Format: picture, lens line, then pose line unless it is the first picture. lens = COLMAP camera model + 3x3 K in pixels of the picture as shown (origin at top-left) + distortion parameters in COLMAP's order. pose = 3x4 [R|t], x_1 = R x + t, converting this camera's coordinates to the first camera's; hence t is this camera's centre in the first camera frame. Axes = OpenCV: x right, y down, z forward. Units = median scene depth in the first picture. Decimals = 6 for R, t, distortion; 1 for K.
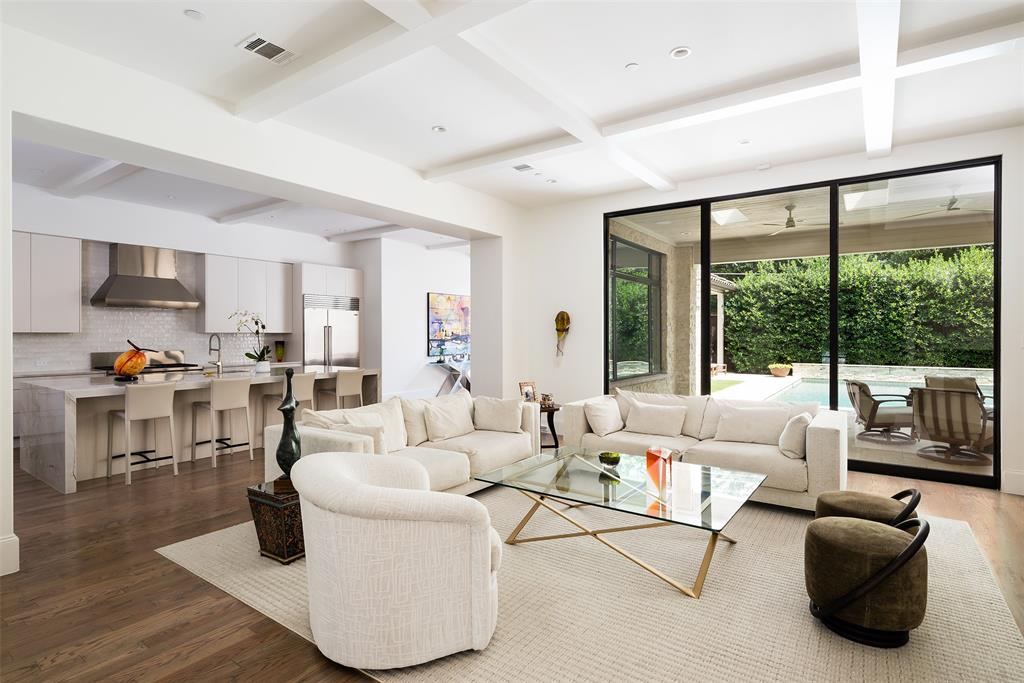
lens RADIAL K [[516.9, 0, 504.8], [0, 516.9, 335.2], [0, 0, 1]] dist [-0.001003, -0.001085]
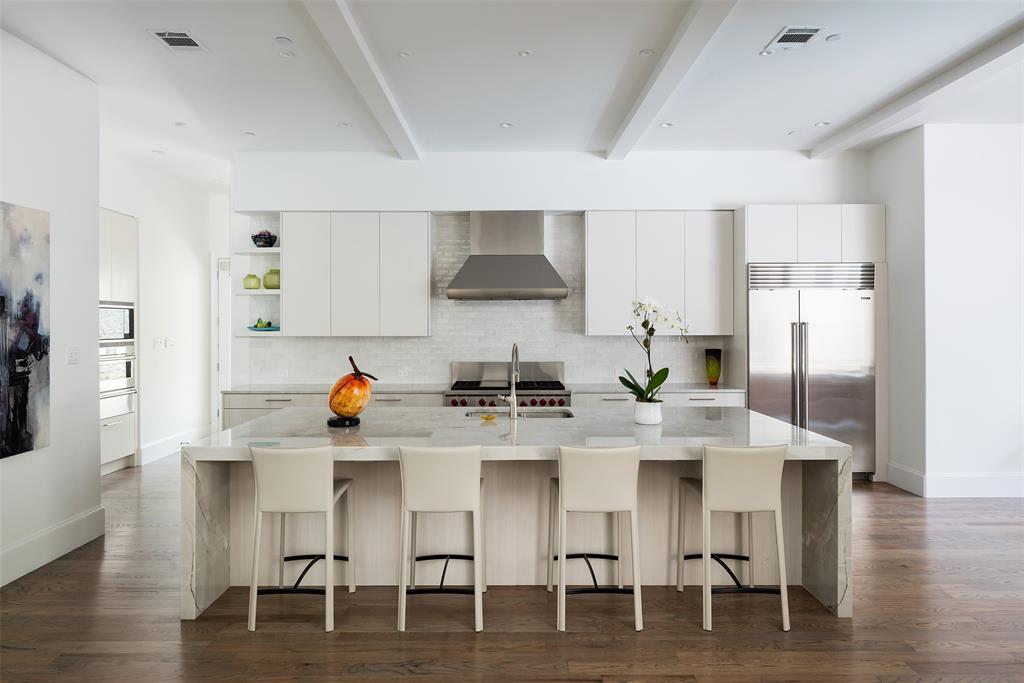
lens RADIAL K [[628.5, 0, 490.4], [0, 628.5, 314.1], [0, 0, 1]] dist [-0.004342, -0.003872]
pose [[0.568418, -0.011843, -0.822654, -0.015170], [0.000082, 0.999897, -0.014338, -0.022723], [0.822740, 0.008082, 0.568361, 0.526066]]
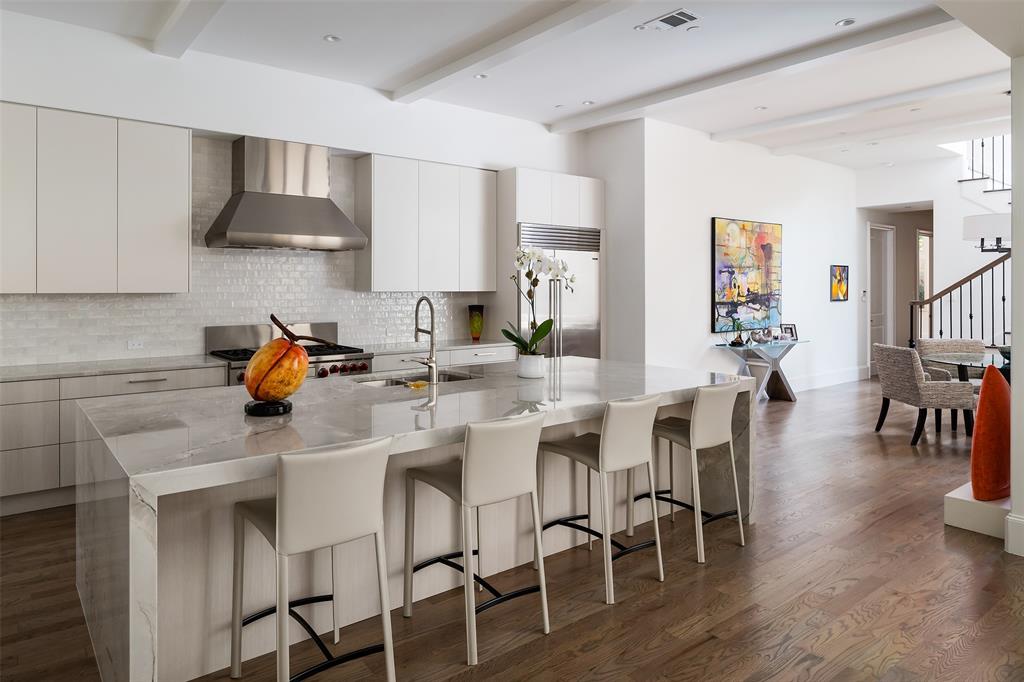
lens RADIAL K [[639.7, 0, 439.7], [0, 639.7, 288.5], [0, 0, 1]] dist [-0.000401, 0.002296]
pose [[0.945092, -0.000174, -0.326803, -0.311720], [-0.000274, 0.999999, -0.001325, -0.008608], [0.326803, 0.001342, 0.945091, 0.399557]]
